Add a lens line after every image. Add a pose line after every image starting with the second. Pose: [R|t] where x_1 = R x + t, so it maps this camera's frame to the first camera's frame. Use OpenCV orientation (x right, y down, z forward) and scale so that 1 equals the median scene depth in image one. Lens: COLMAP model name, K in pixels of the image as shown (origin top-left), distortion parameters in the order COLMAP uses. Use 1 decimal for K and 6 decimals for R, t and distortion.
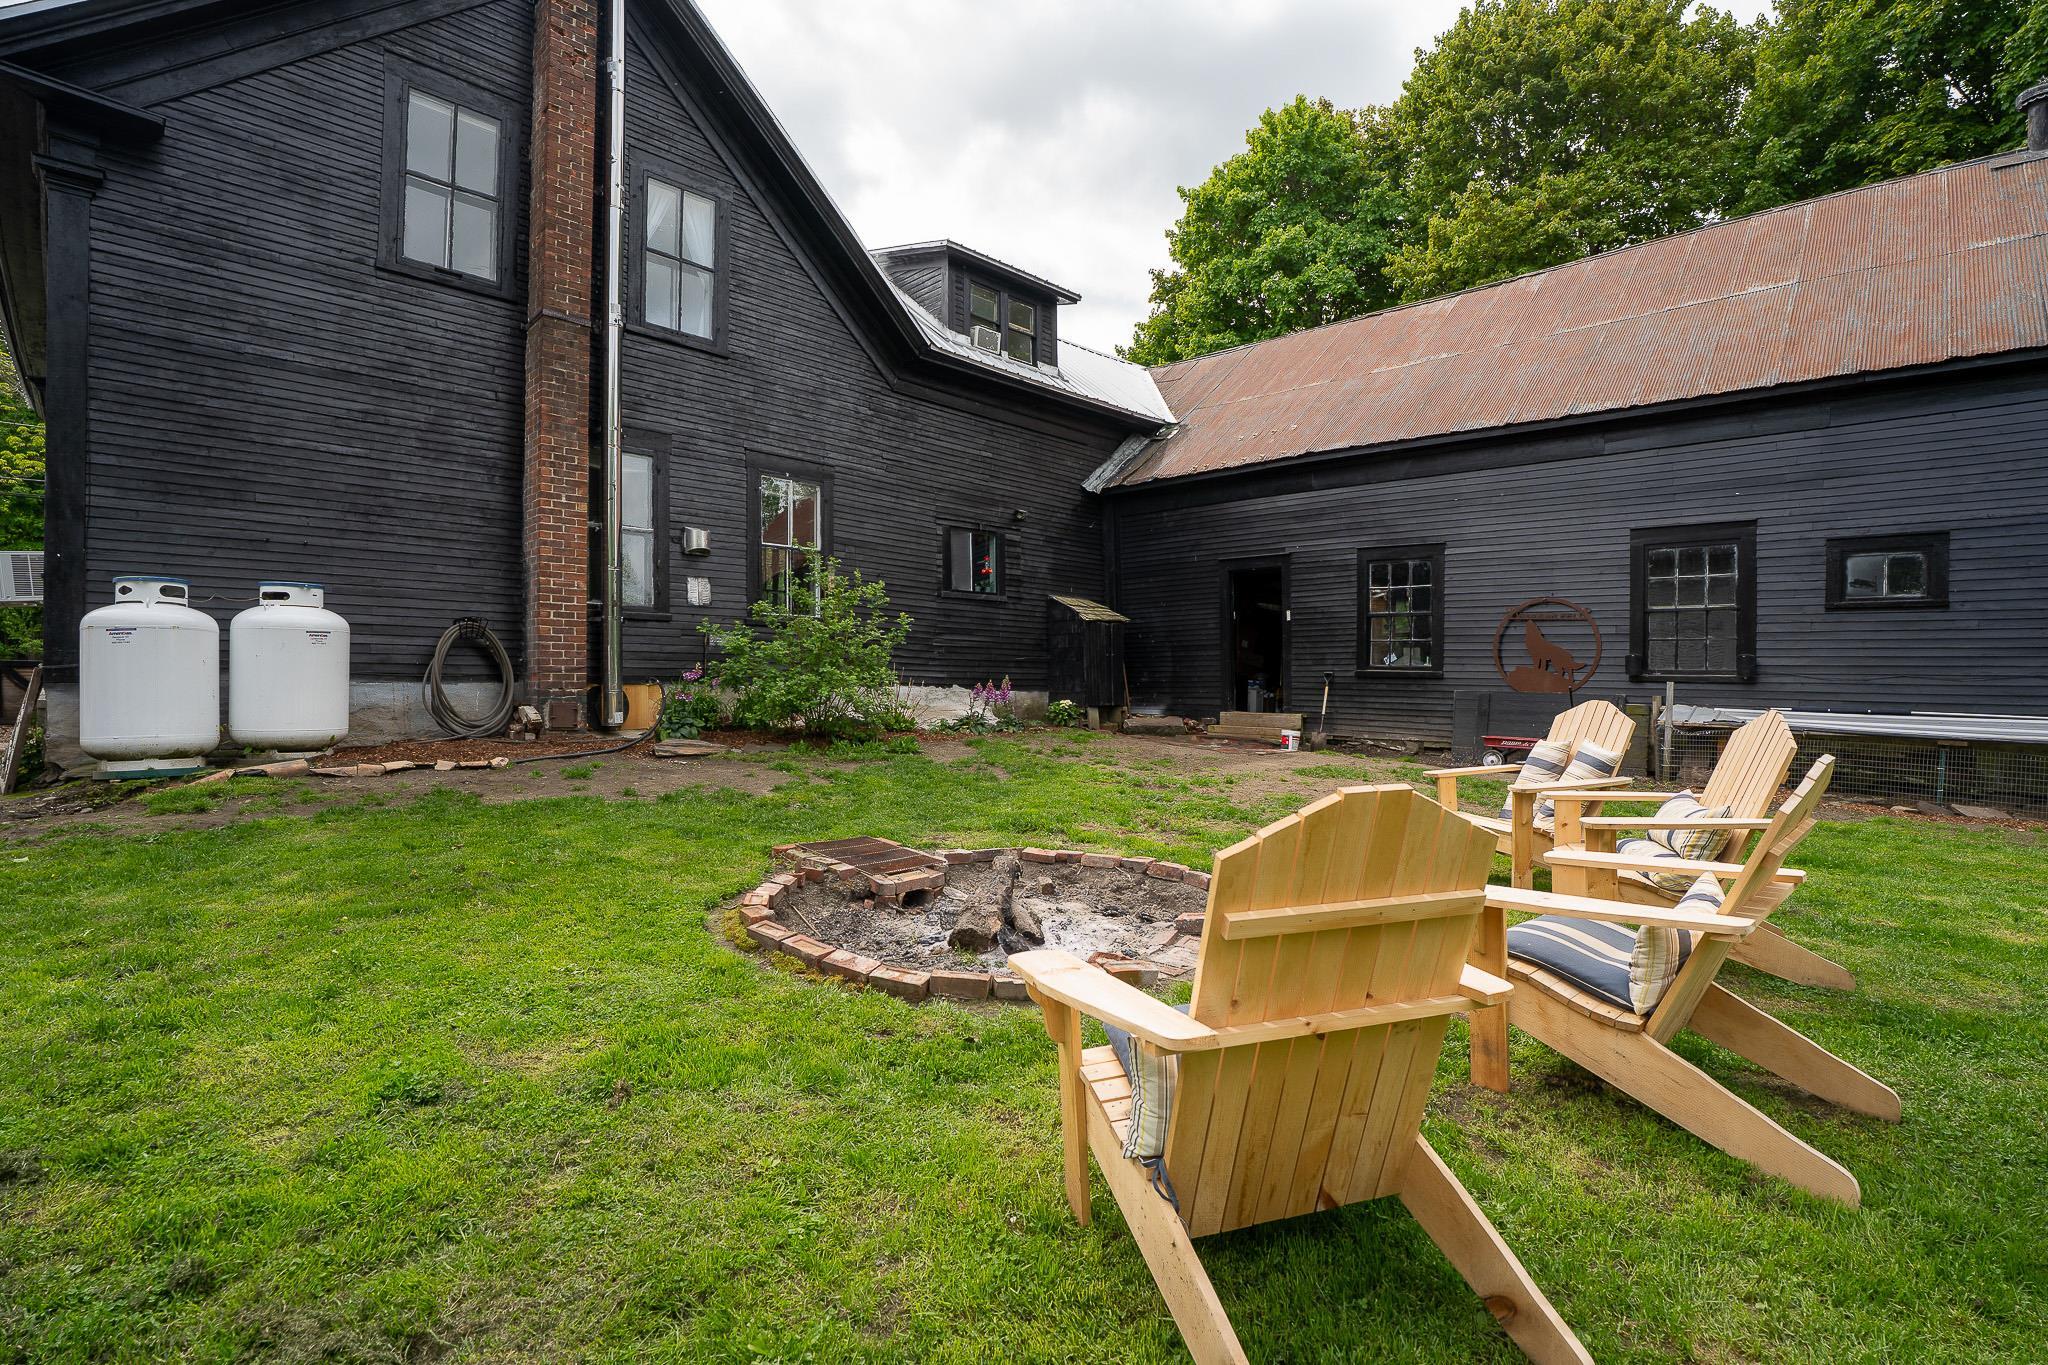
lens RADIAL K [[981.8, 0, 1016.3], [0, 981.8, 674.8], [0, 0, 1]] dist [-0.021034, -0.000882]
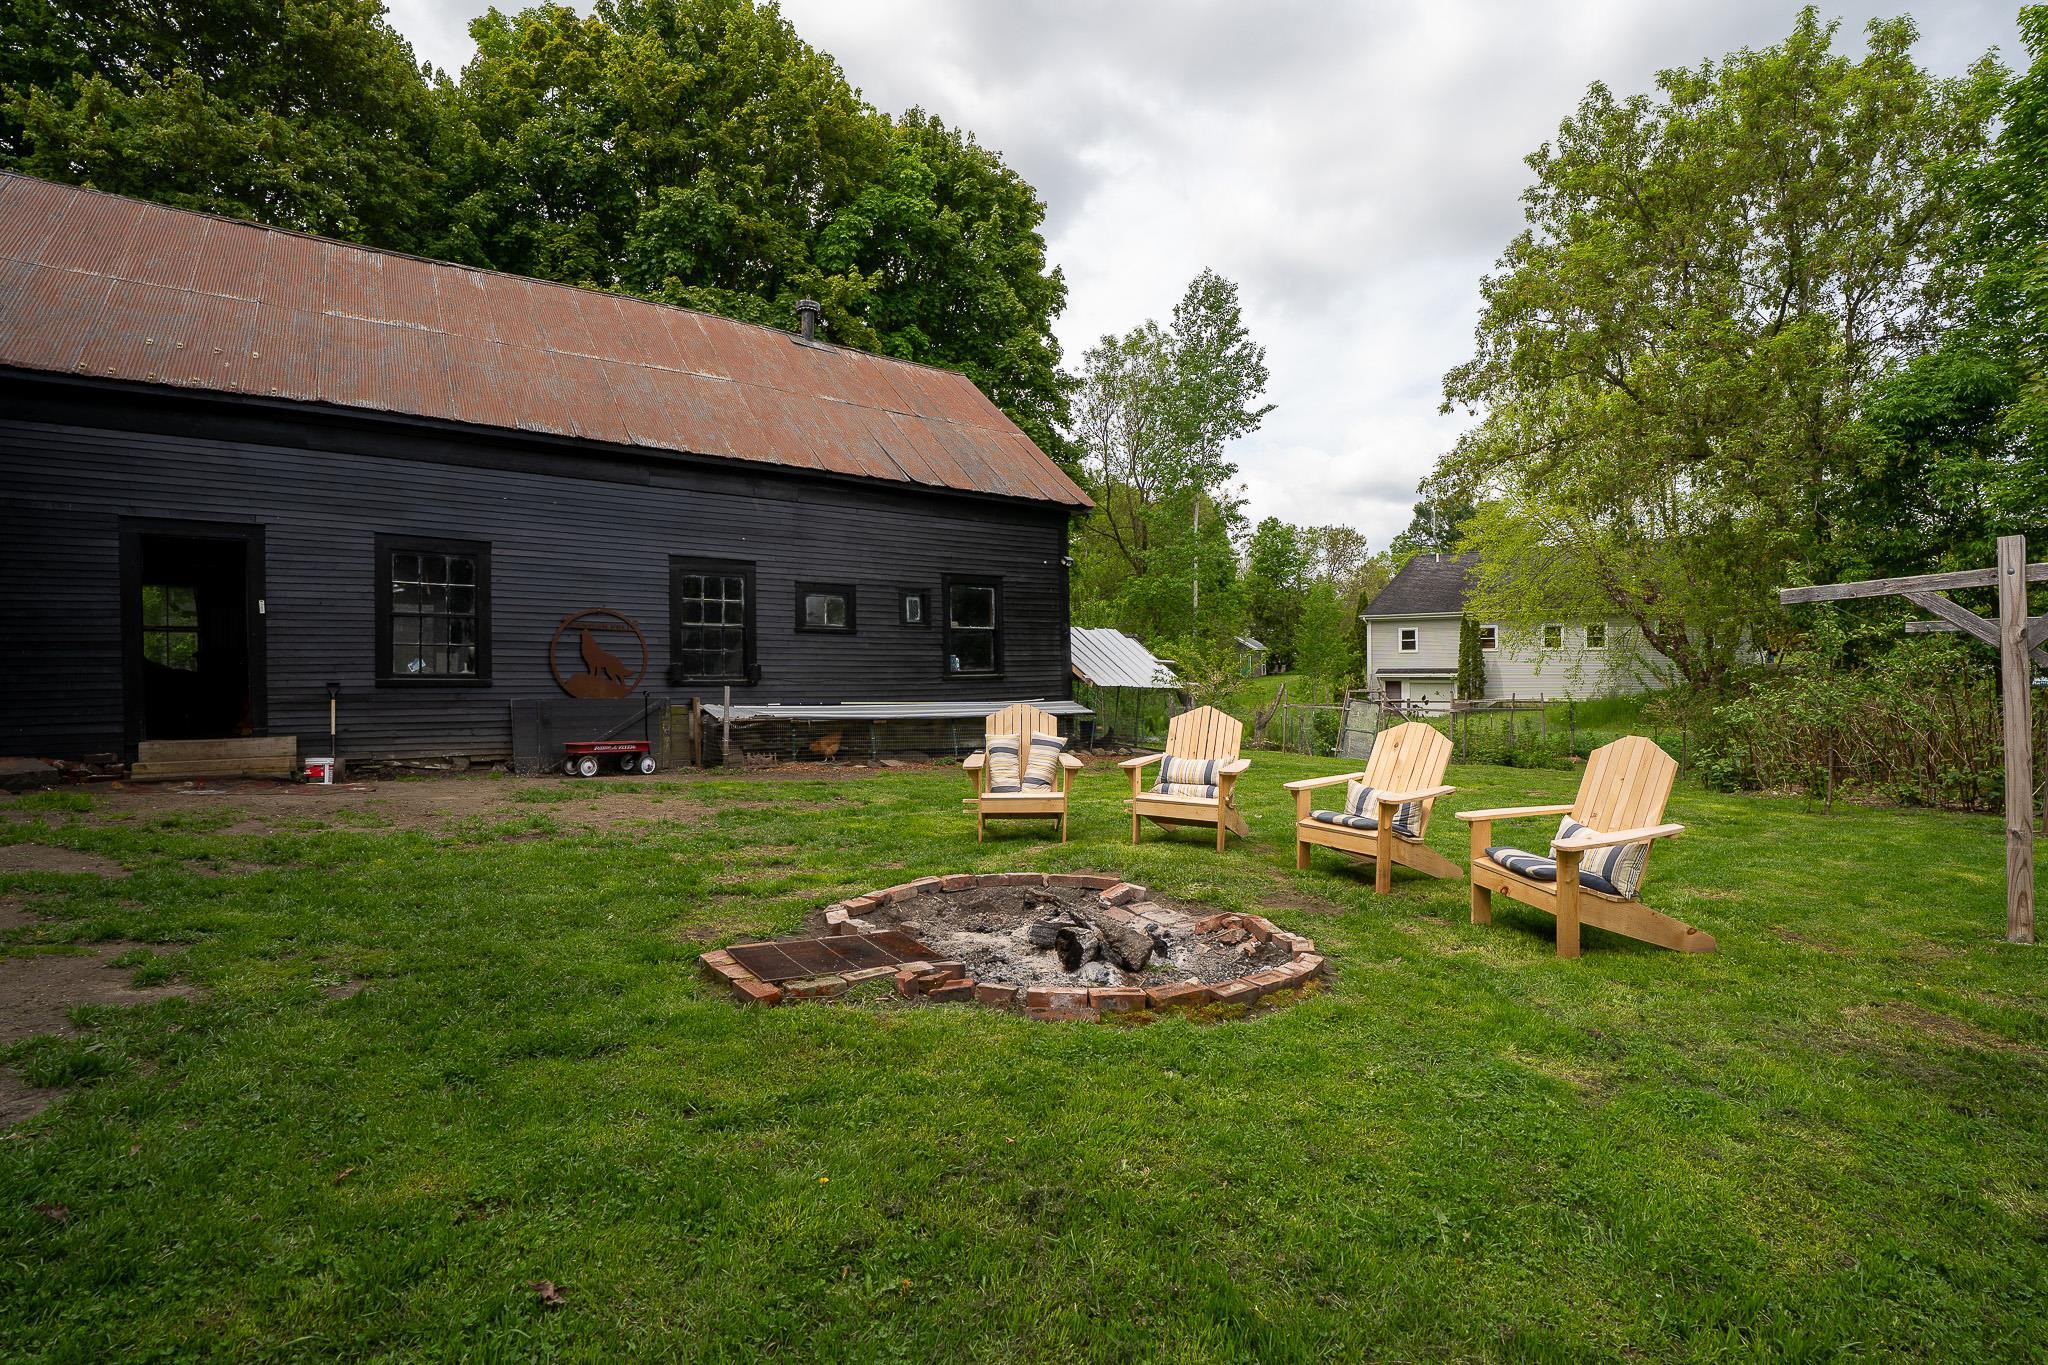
lens RADIAL K [[981.8, 0, 1012.6], [0, 981.8, 675.5], [0, 0, 1]] dist [-0.021034, -0.000882]
pose [[0.174473, -0.012954, 0.984577, -0.440932], [0.004676, 0.999913, 0.012327, -0.017988], [-0.984651, 0.002453, 0.174518, 0.384735]]
